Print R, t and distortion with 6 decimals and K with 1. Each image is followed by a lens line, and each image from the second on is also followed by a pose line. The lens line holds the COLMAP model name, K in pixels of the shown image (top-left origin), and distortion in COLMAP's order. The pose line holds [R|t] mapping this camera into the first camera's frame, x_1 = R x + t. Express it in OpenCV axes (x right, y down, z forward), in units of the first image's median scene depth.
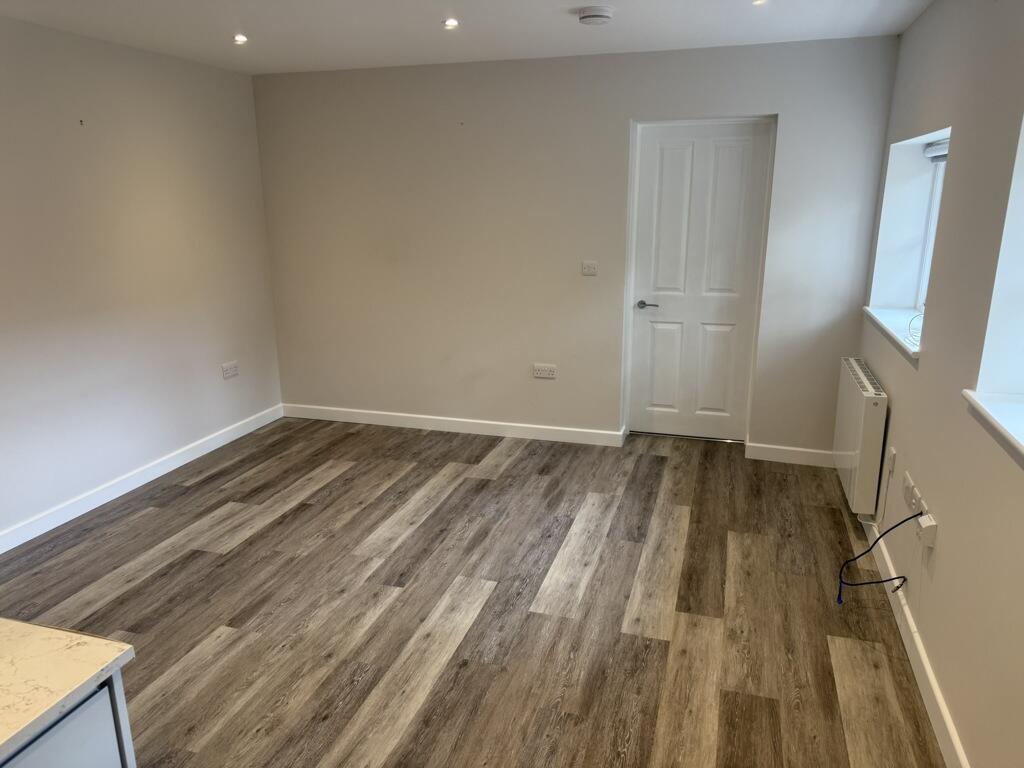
lens RADIAL K [[721.9, 0, 518.8], [0, 721.9, 382.1], [0, 0, 1]] dist [0.060174, -0.016397]
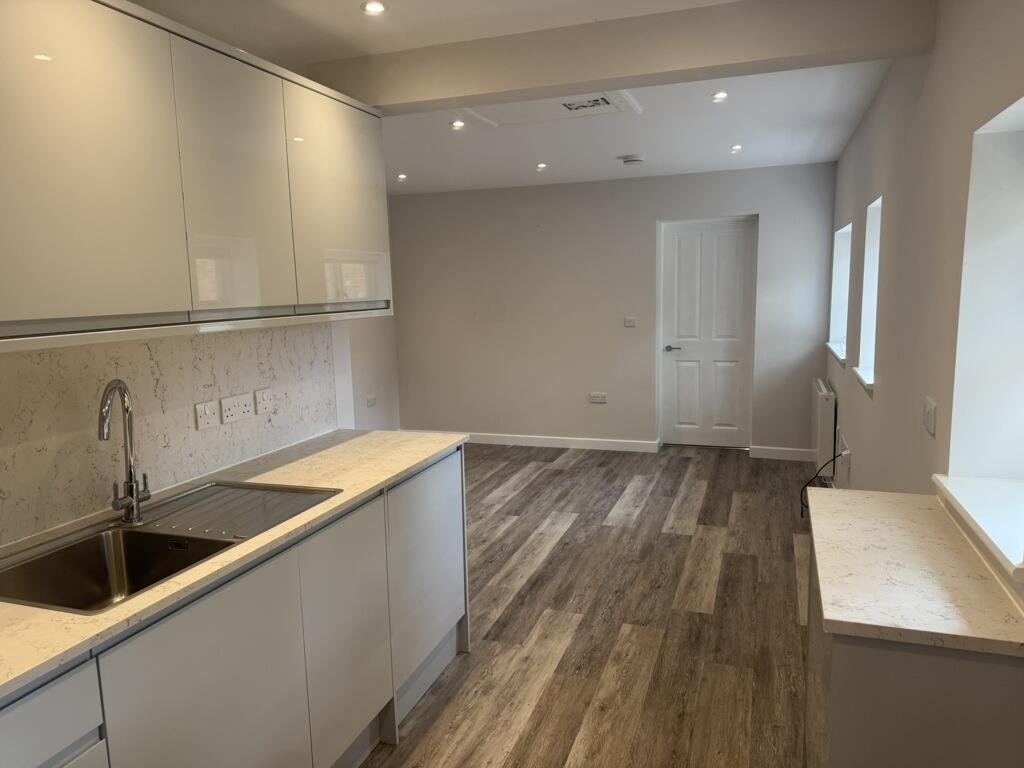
lens RADIAL K [[721.9, 0, 508.9], [0, 721.9, 387.9], [0, 0, 1]] dist [0.060174, -0.016397]
pose [[0.998644, -0.012361, -0.050571, -0.080199], [0.006541, 0.993497, -0.113674, 0.150409], [0.051647, 0.113189, 0.992230, -0.461397]]
